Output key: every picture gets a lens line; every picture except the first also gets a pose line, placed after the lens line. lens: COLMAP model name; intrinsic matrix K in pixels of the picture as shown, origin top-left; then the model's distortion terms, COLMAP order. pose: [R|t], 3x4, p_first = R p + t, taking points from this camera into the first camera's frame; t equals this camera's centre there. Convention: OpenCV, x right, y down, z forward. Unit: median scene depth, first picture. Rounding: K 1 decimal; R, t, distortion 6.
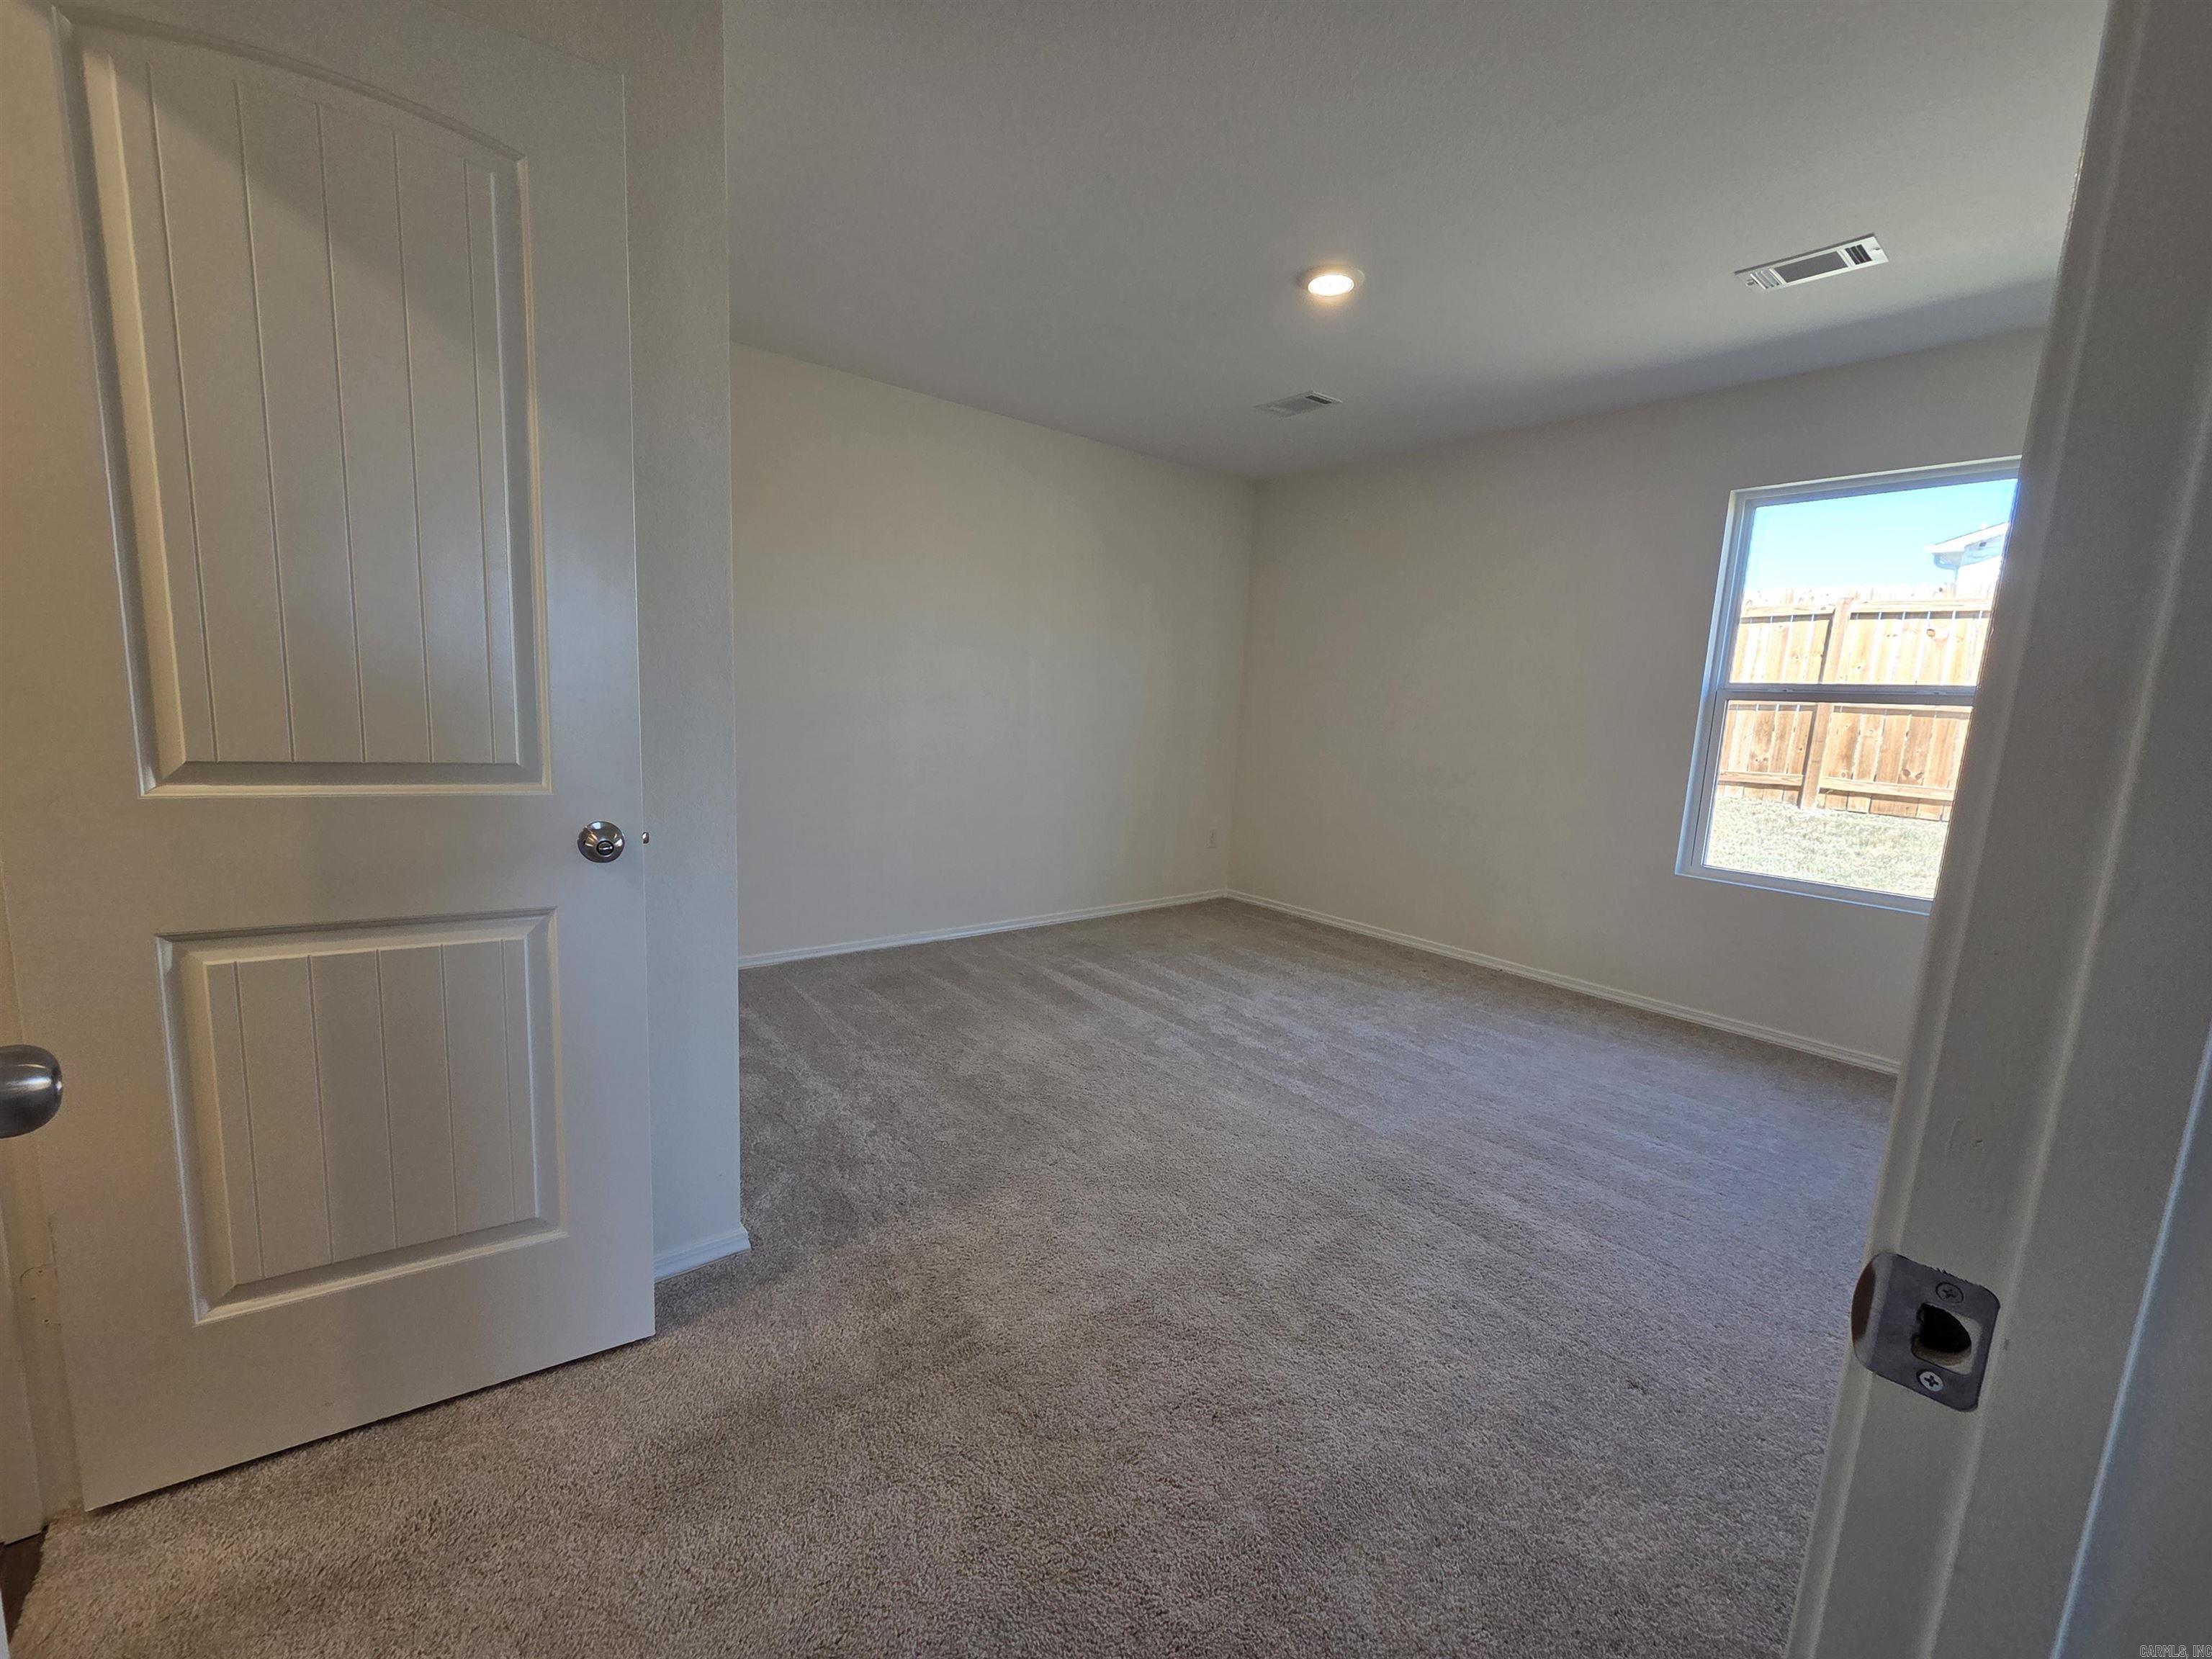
lens RADIAL K [[908.5, 0, 1085.9], [0, 908.5, 841.8], [0, 0, 1]] dist [-0.001175, -0.000536]
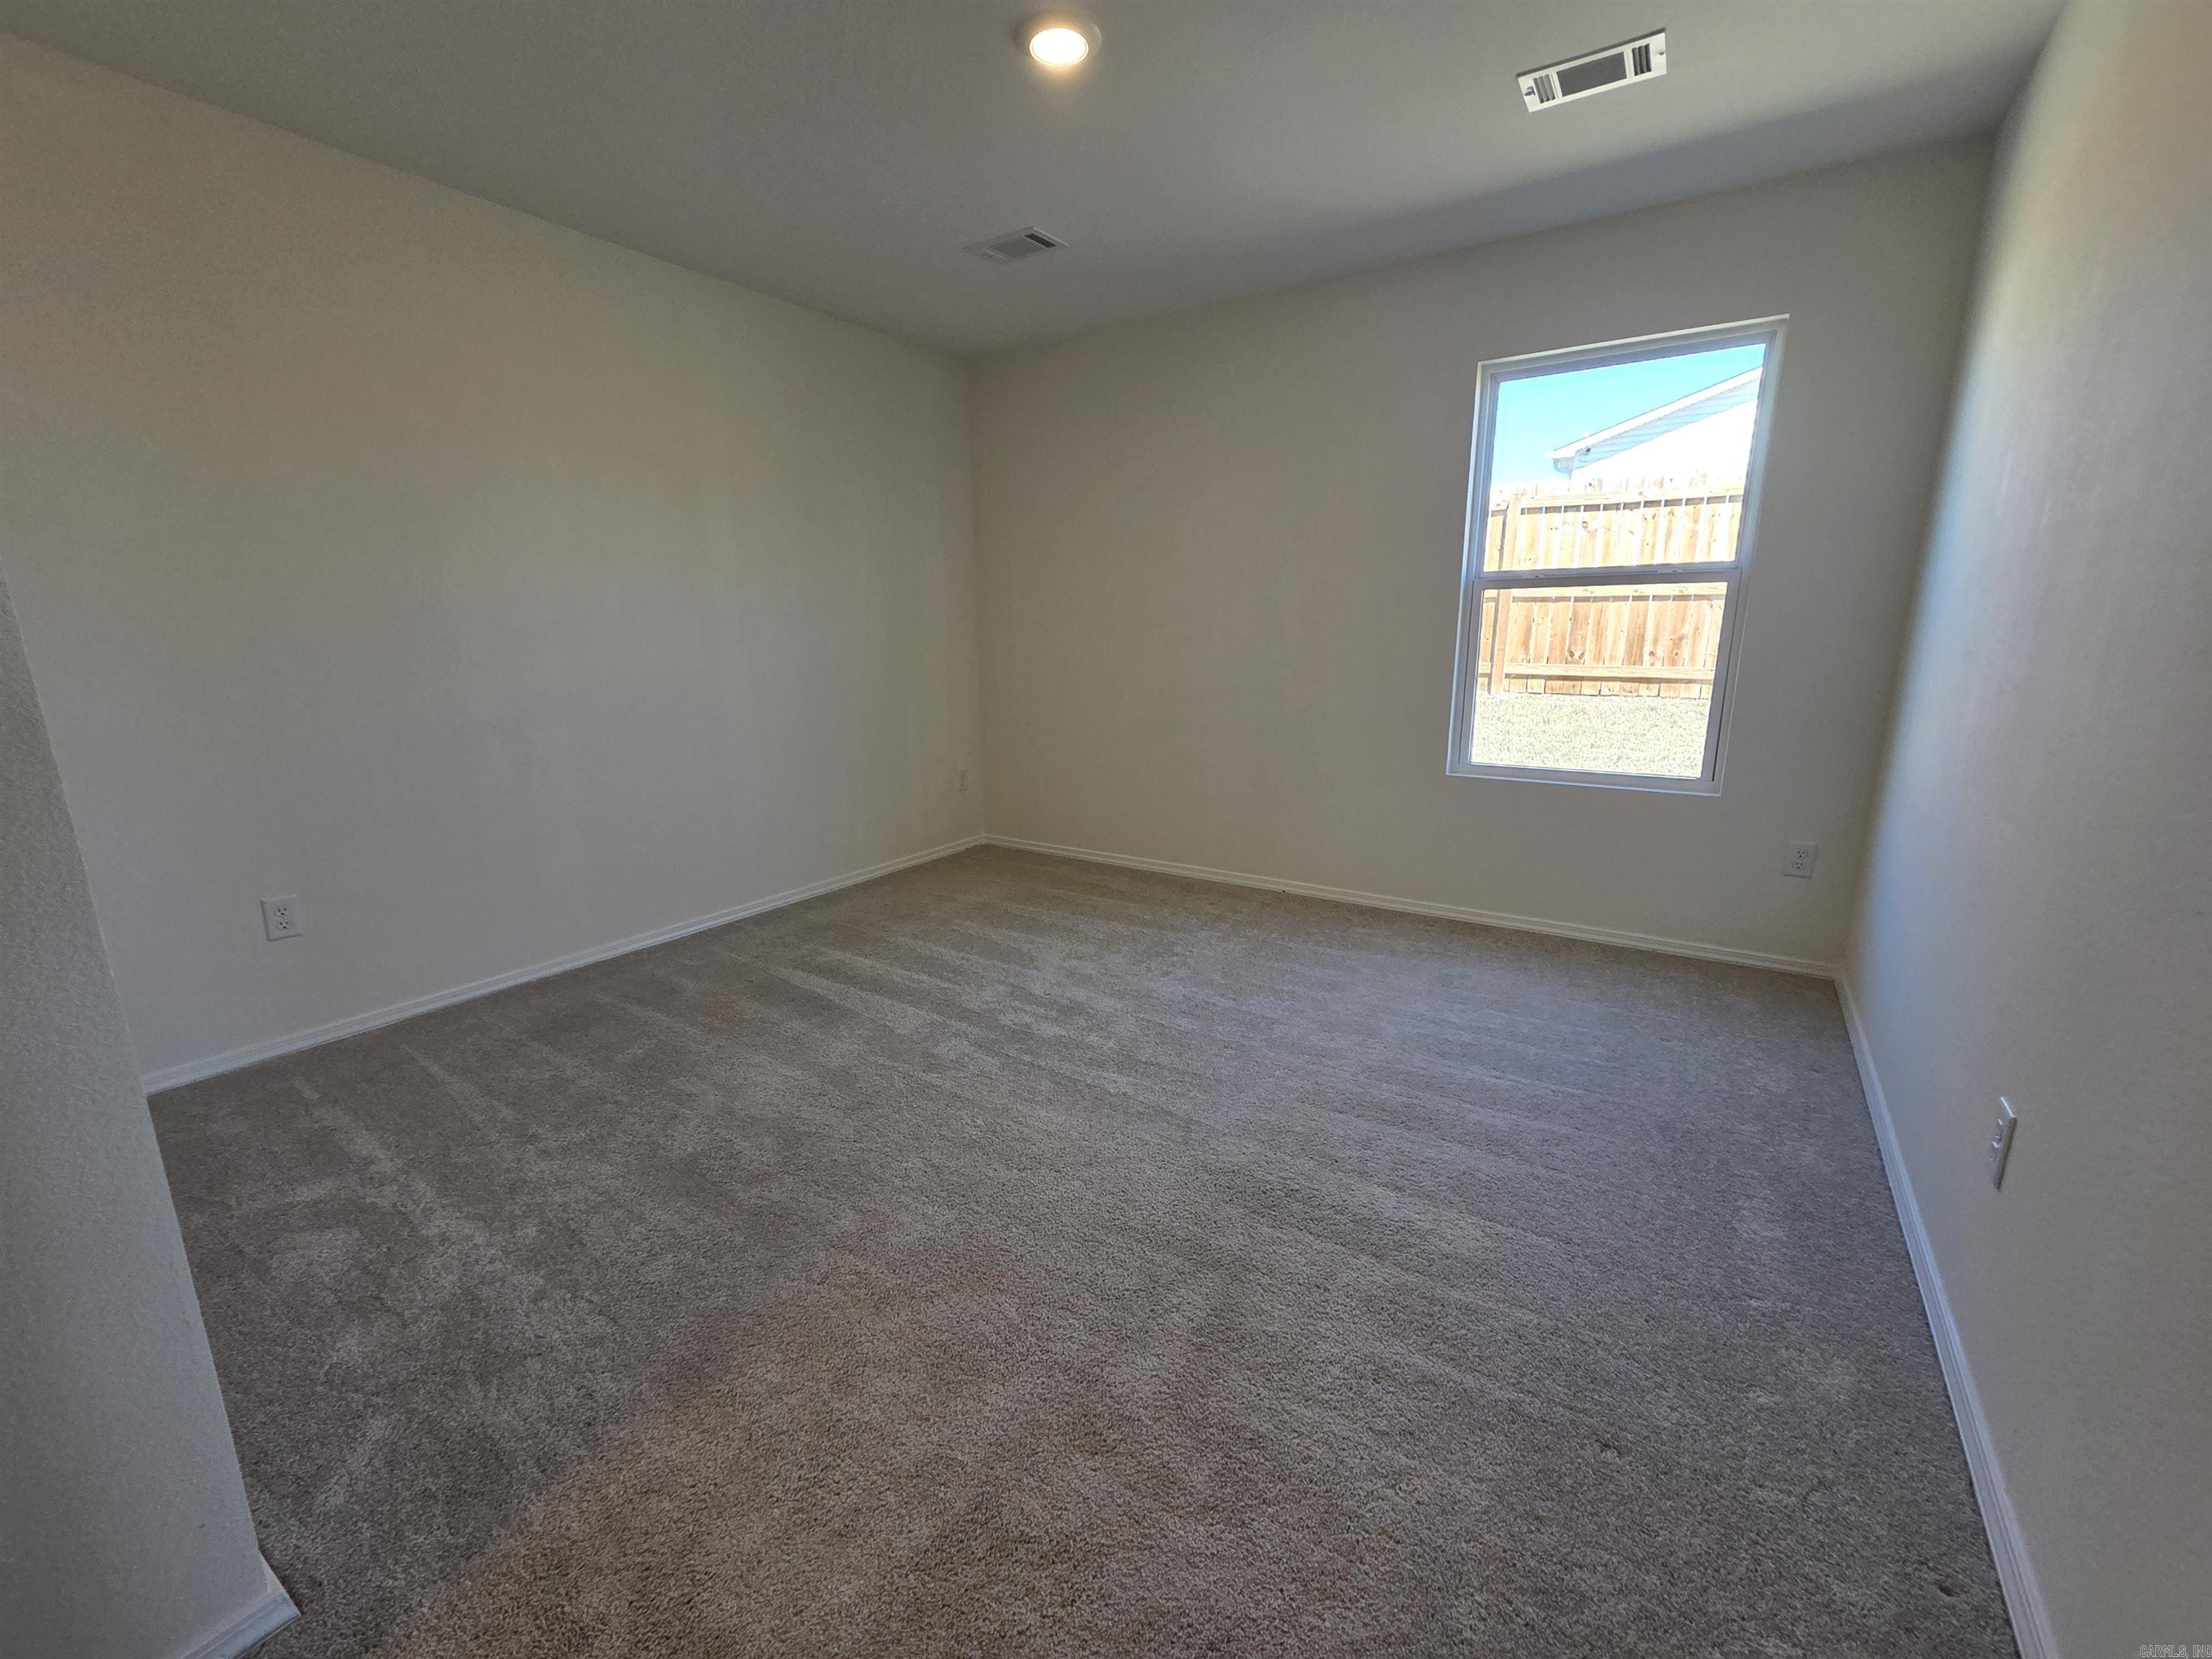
lens RADIAL K [[908.5, 0, 1085.9], [0, 908.5, 841.8], [0, 0, 1]] dist [-0.001175, -0.000536]
pose [[0.953706, -0.121172, 0.275250, 0.005630], [0.098874, 0.990694, 0.093542, -0.028999], [-0.284023, -0.061997, 0.956811, 0.227784]]
